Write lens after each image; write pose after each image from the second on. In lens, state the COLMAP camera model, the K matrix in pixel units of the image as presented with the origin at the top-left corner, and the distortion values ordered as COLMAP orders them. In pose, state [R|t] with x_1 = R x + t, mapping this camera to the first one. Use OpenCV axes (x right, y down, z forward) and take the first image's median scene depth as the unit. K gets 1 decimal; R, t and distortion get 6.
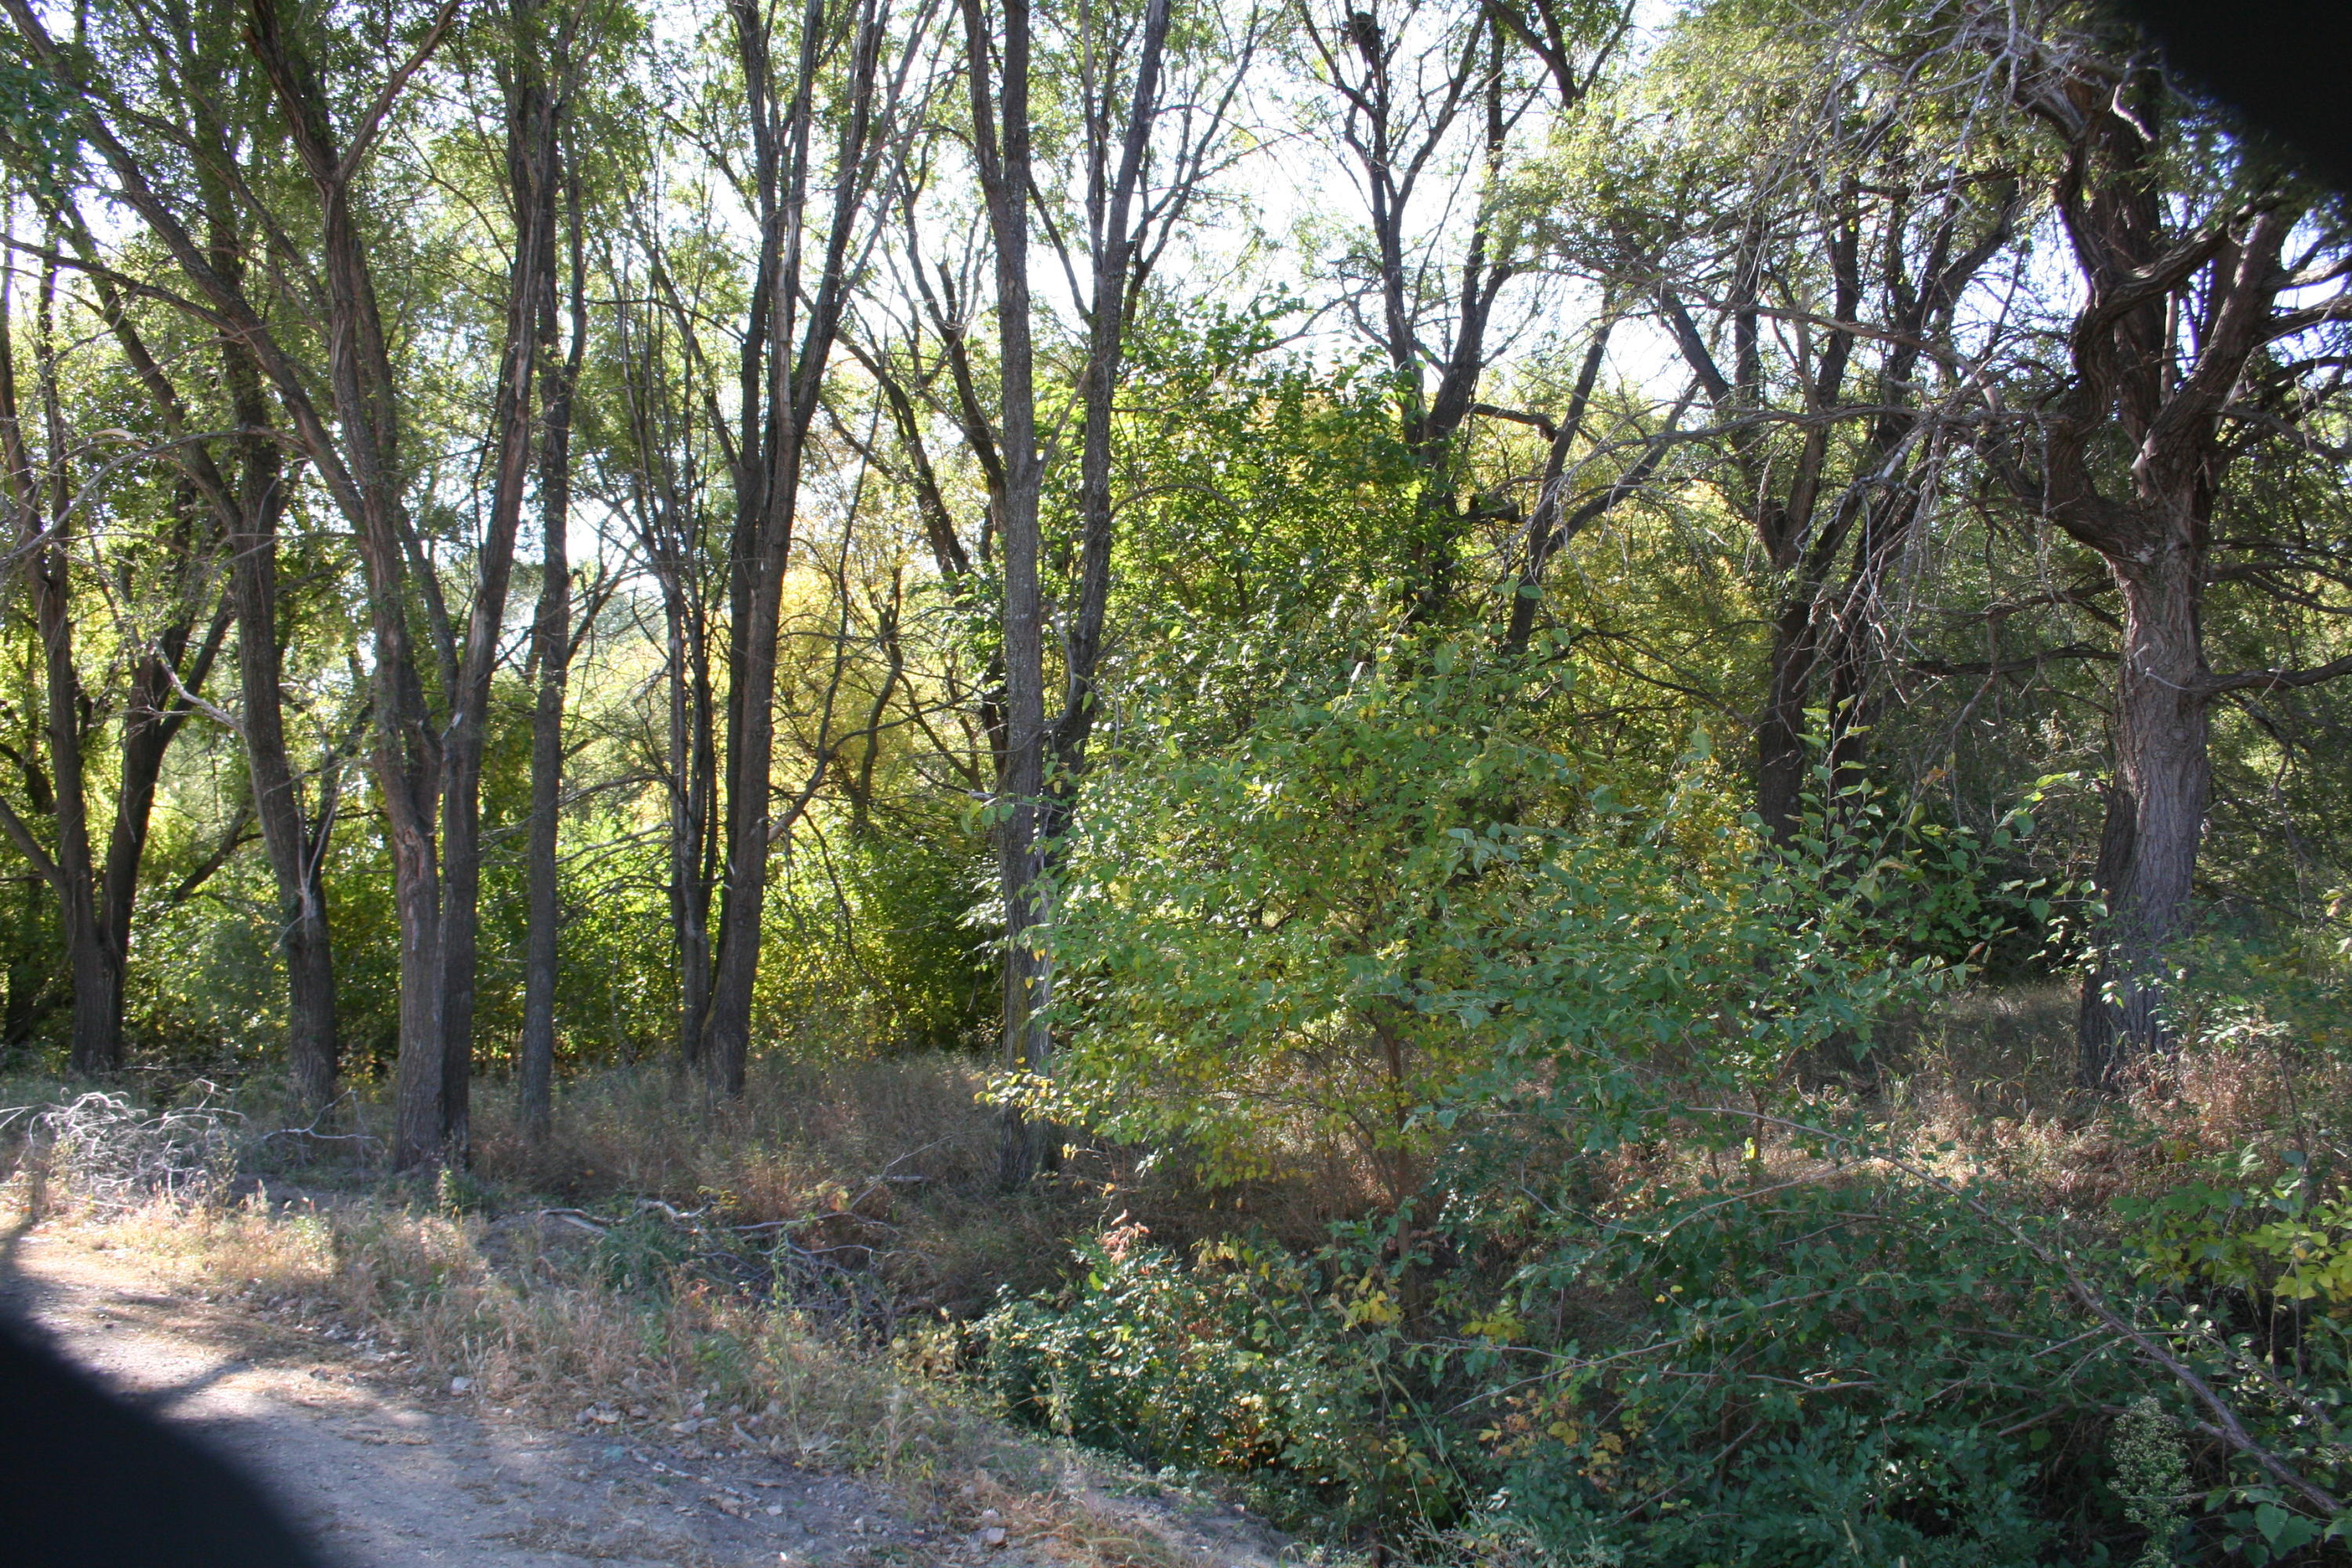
lens RADIAL K [[2039.1, 0, 1174.6], [0, 2039.1, 831.2], [0, 0, 1]] dist [-0.150794, 0.148029]
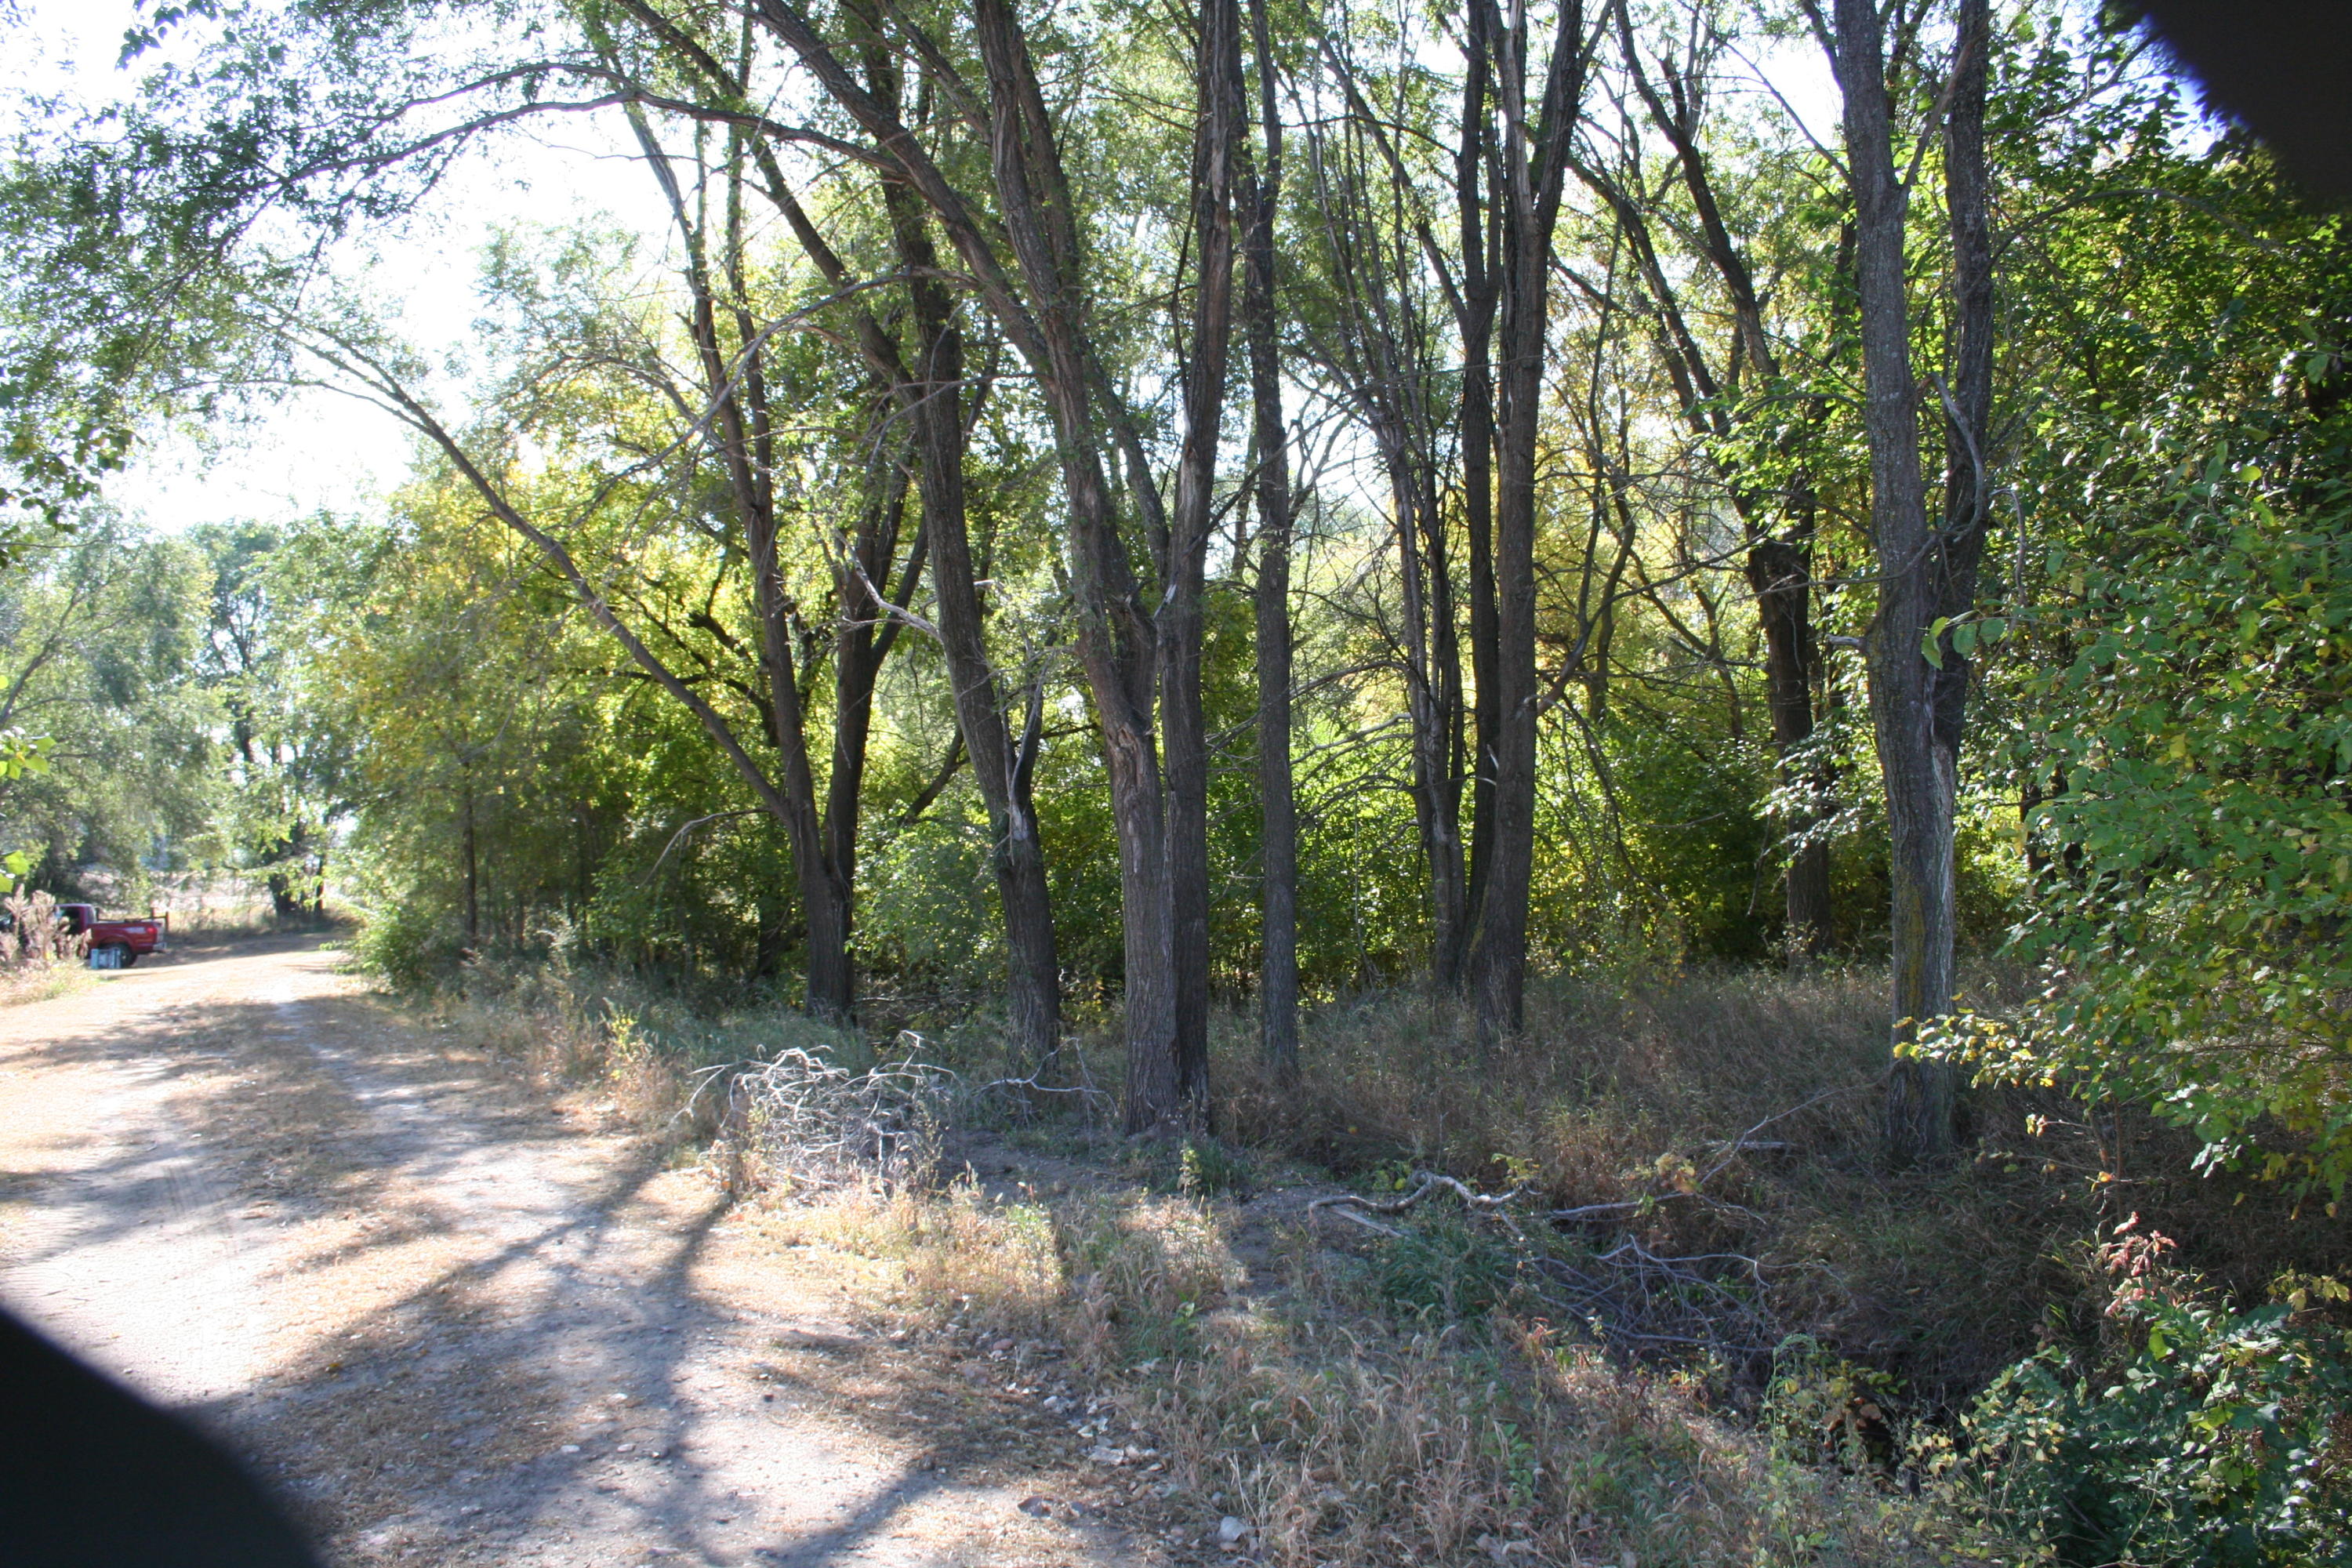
lens RADIAL K [[1964.8, 0, 1174.3], [0, 1964.8, 835.8], [0, 0, 1]] dist [-0.141624, 0.119297]
pose [[0.940912, -0.038219, -0.336488, -0.062026], [0.055561, 0.997569, 0.042056, 0.007468], [0.334063, -0.058267, 0.940748, 0.163834]]
